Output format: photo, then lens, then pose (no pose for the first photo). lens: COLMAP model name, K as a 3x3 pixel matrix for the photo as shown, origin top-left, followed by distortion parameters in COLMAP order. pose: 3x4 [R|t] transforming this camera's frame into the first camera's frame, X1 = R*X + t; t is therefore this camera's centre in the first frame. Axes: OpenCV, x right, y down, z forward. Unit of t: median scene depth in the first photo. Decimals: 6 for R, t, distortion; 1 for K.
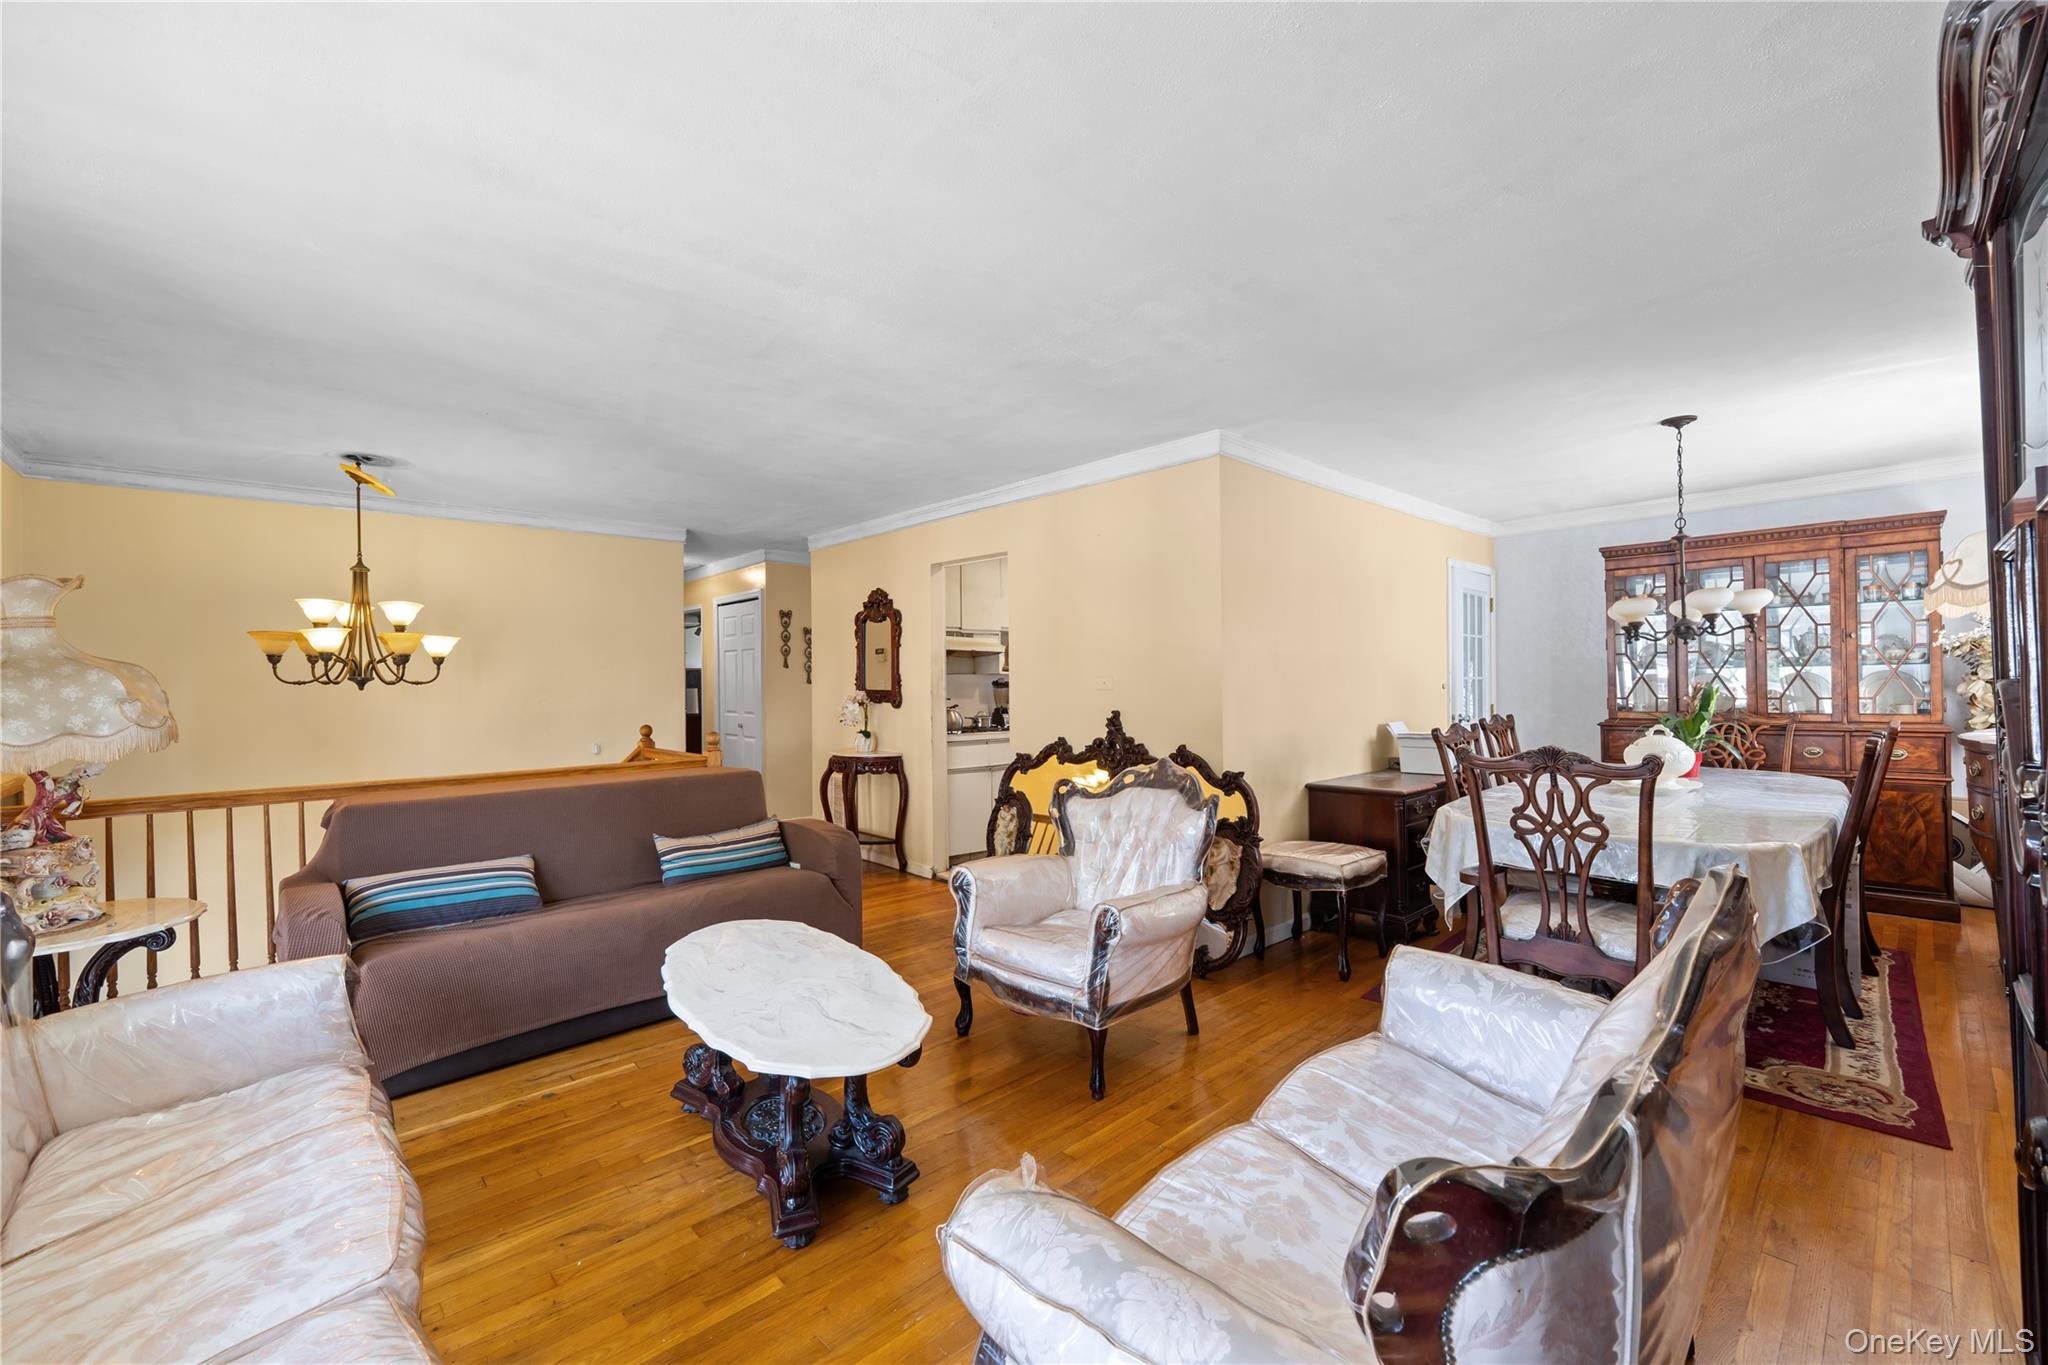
lens RADIAL K [[832.8, 0, 1031.3], [0, 832.8, 680.8], [0, 0, 1]] dist [-0.001162, -0.000107]
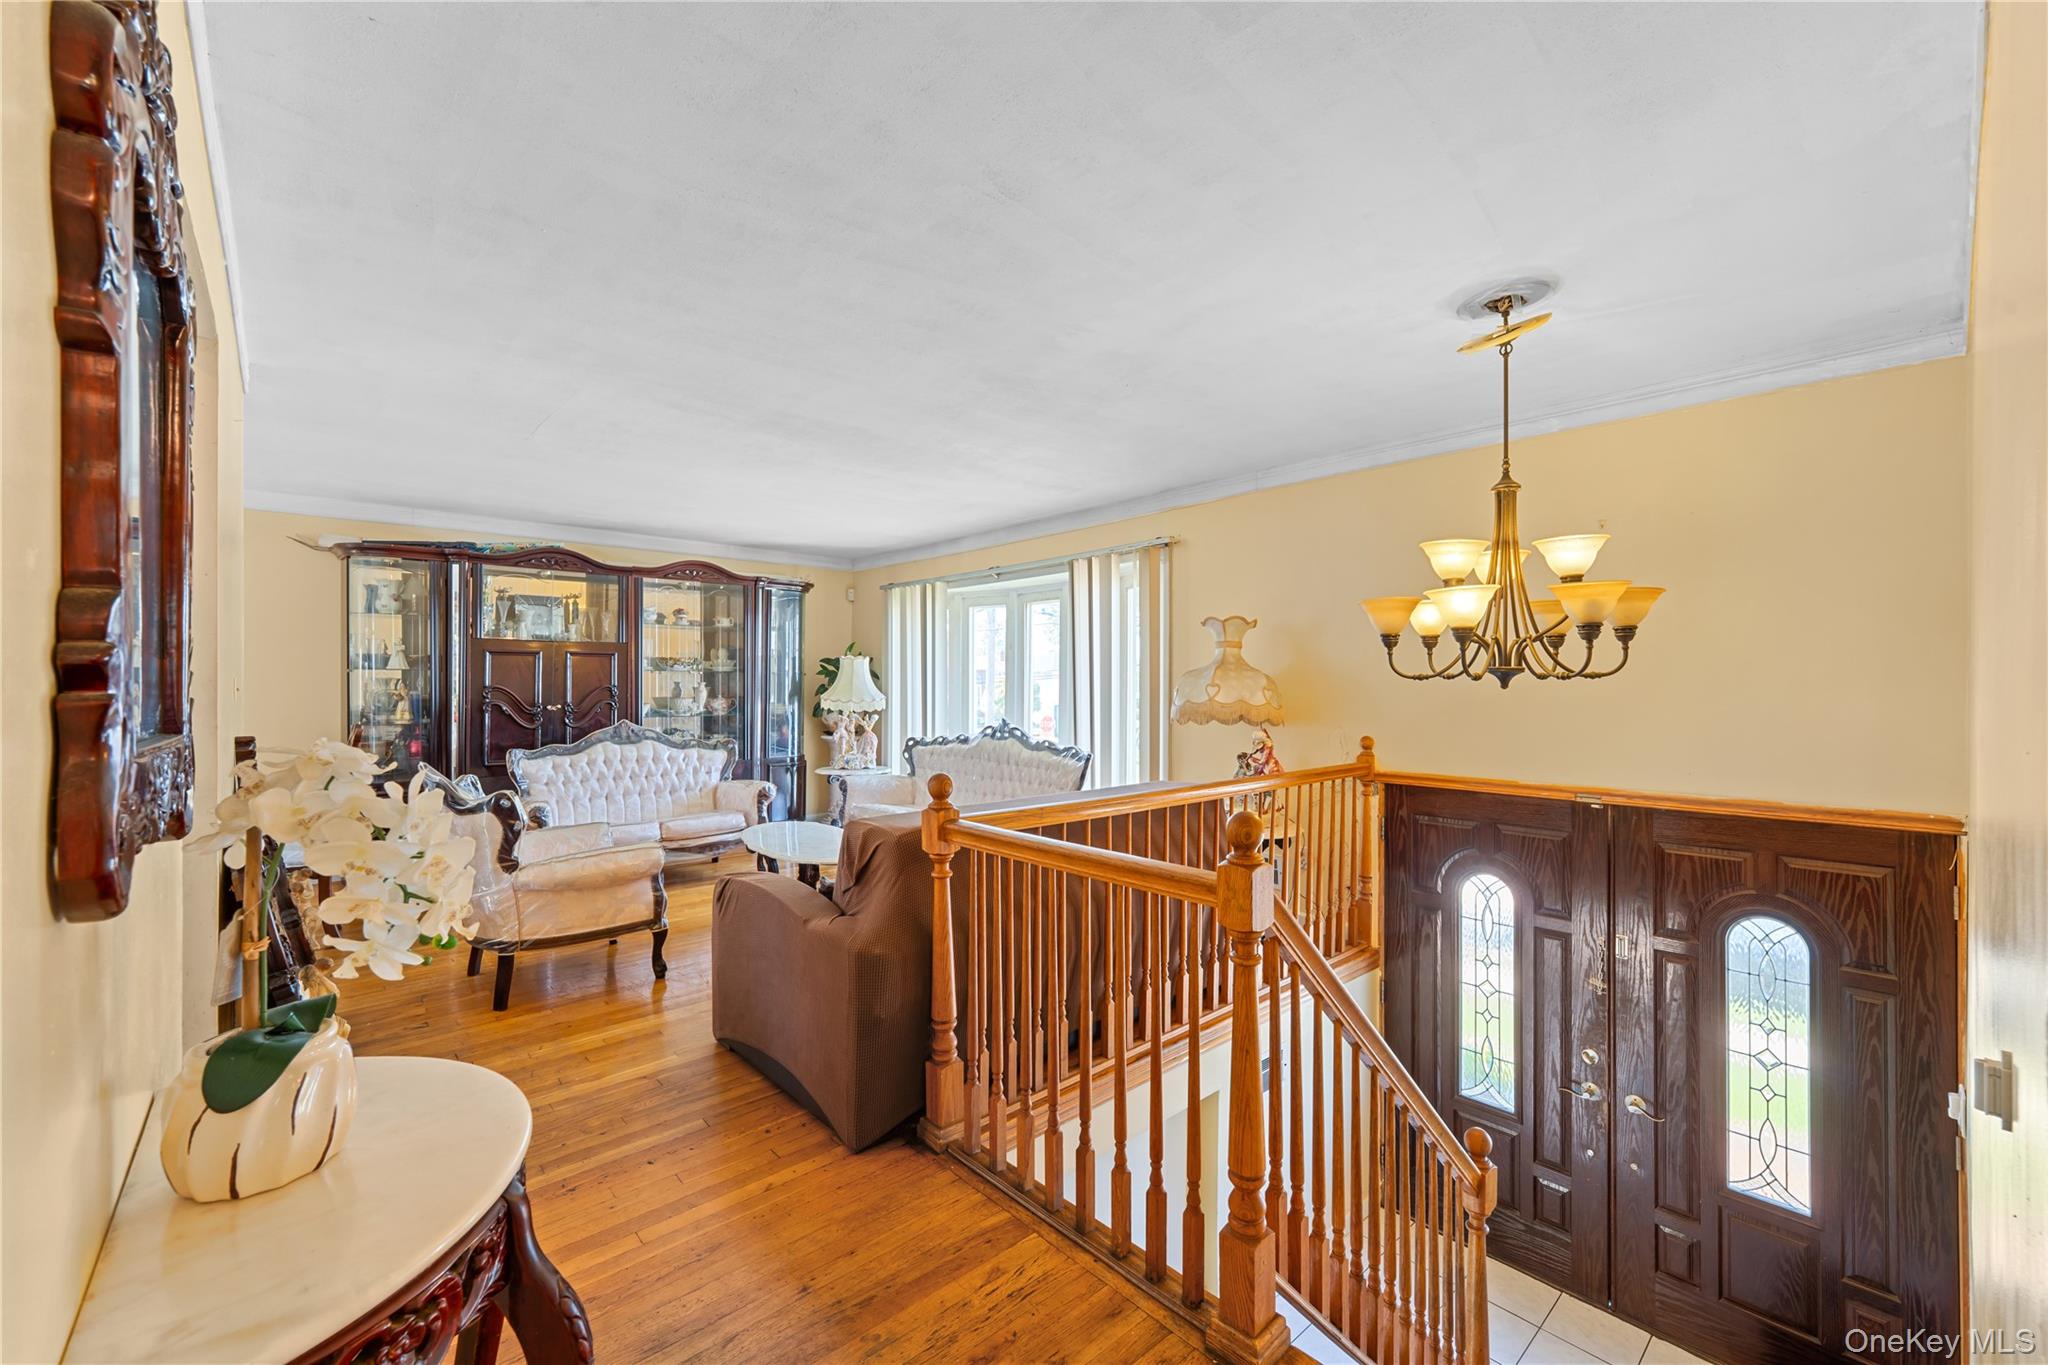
lens RADIAL K [[832.8, 0, 1031.3], [0, 832.8, 680.8], [0, 0, 1]] dist [-0.001162, -0.000107]
pose [[-0.999614, 0.015161, 0.023259, -0.521767], [0.015050, 0.999874, -0.004971, 0.007216], [-0.023332, -0.004619, -0.999717, 1.790361]]
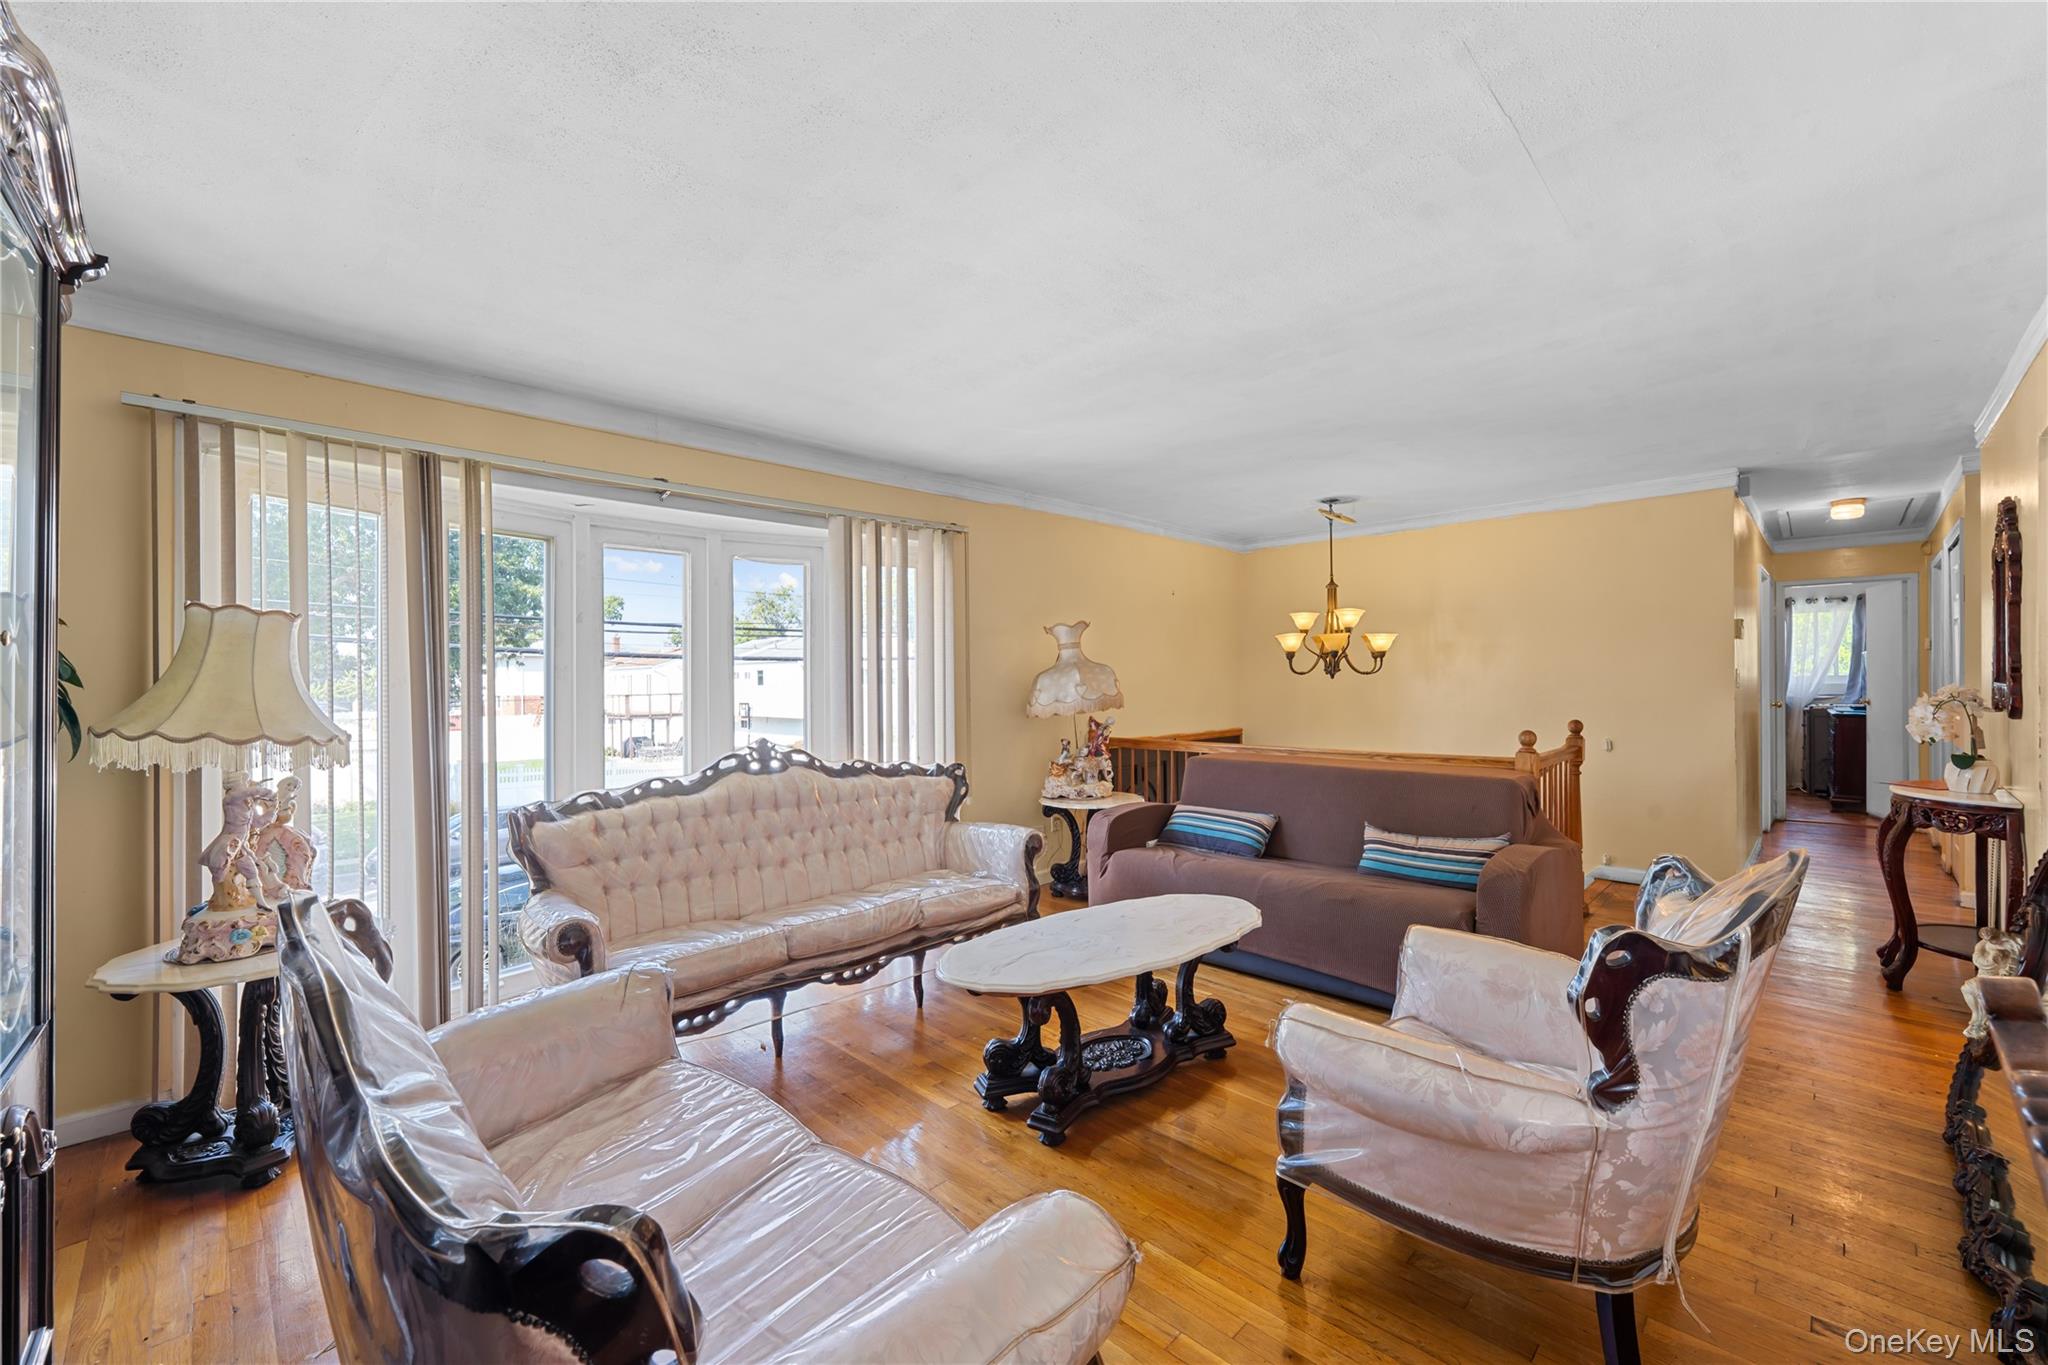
lens RADIAL K [[832.8, 0, 1031.3], [0, 832.8, 680.8], [0, 0, 1]] dist [-0.001162, -0.000107]
pose [[0.036461, 0.012918, -0.999252, 0.536990], [0.009785, 0.999864, 0.013283, -0.007978], [0.999287, -0.010262, 0.036330, 0.529219]]
